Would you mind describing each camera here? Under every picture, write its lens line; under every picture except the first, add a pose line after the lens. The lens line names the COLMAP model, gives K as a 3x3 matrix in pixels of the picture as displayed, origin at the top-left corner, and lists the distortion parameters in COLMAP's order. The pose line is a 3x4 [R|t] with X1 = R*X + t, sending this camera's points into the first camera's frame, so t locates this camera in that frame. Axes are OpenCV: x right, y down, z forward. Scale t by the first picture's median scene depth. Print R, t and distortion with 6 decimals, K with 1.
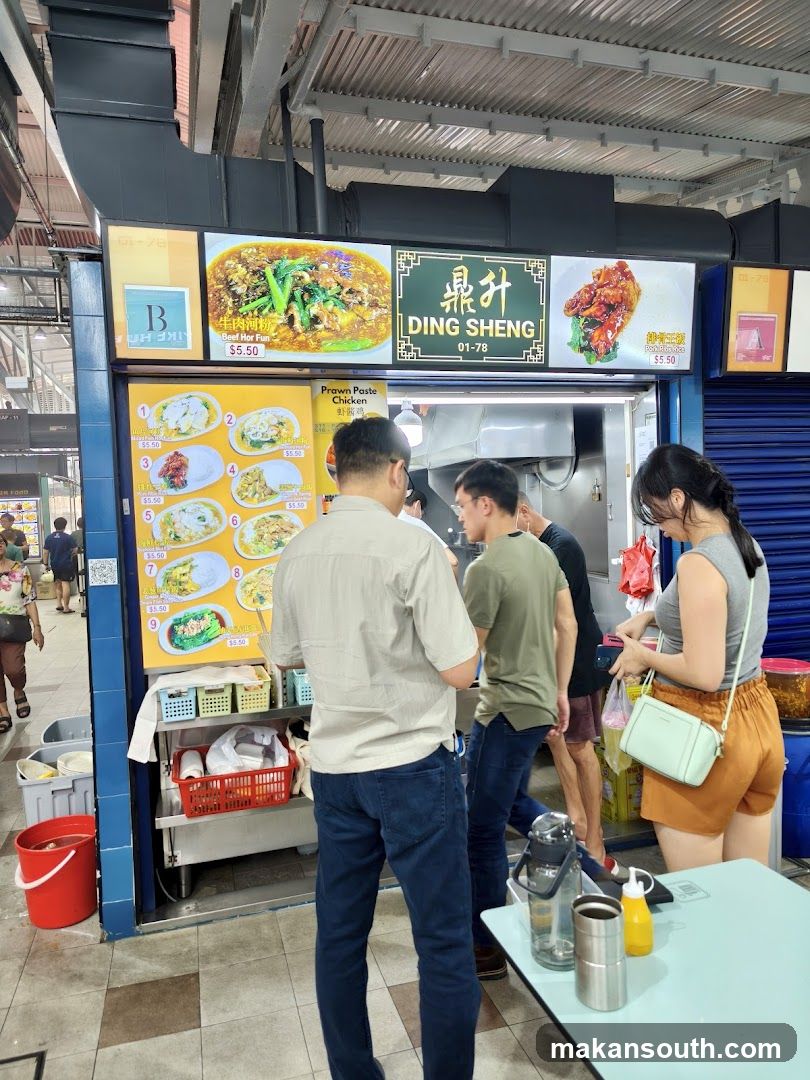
lens RADIAL K [[724.0, 0, 400.1], [0, 724.0, 531.4], [0, 0, 1]] dist [0.023933, 0.000065]
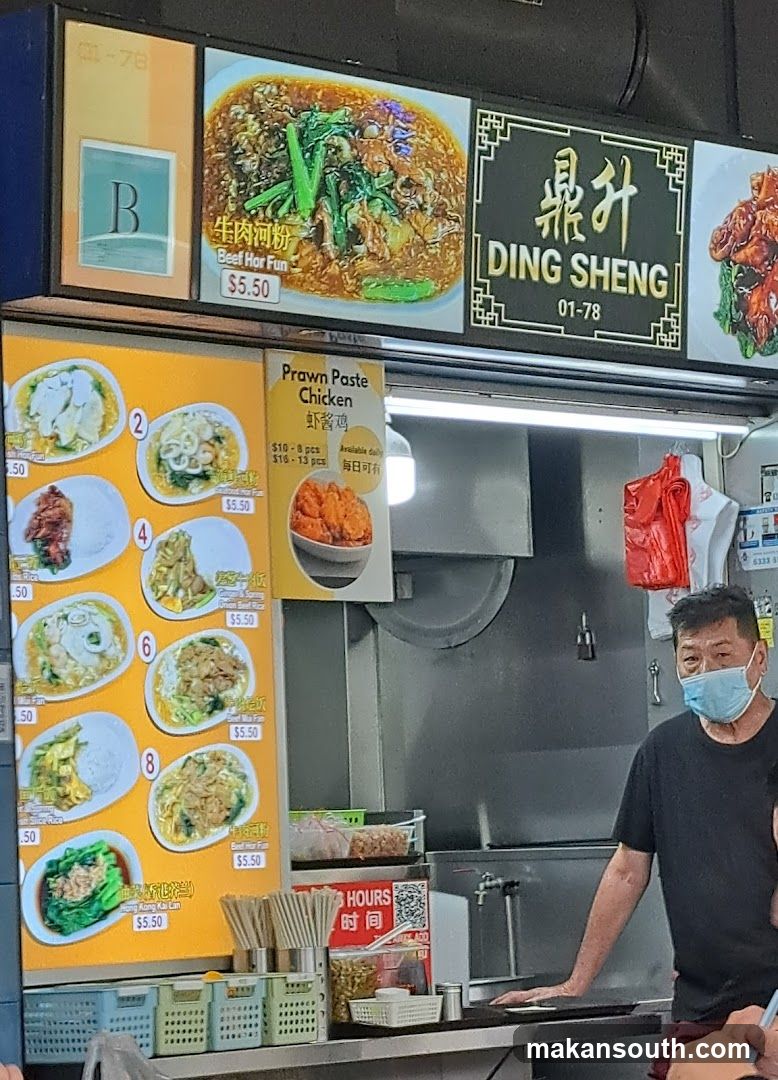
lens RADIAL K [[3447.3, 0, 389.0], [0, 3447.3, 540.0], [0, 0, 1]] dist [0.477078, -0.225729]
pose [[0.862994, 0.046175, 0.503100, -1.196544], [0.024662, 0.990777, -0.133238, 0.212323], [-0.504612, 0.127391, 0.853896, -0.927159]]
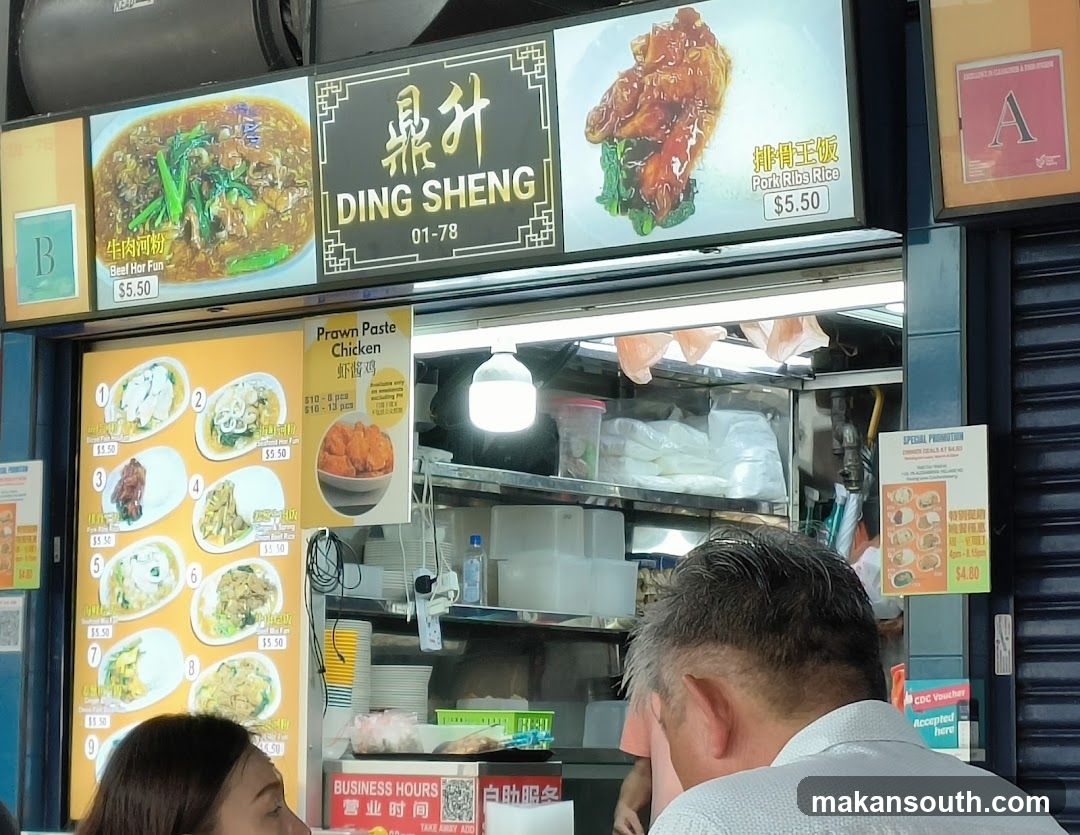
lens RADIAL K [[2973.7, 0, 540.0], [0, 2973.7, 417.5], [0, 0, 1]] dist [-0.044125, 0.489560]
pose [[0.567562, -0.048571, -0.821897, 1.875786], [-0.059370, 0.993245, -0.099695, 0.079632], [0.821187, 0.105379, 0.560845, -0.099481]]
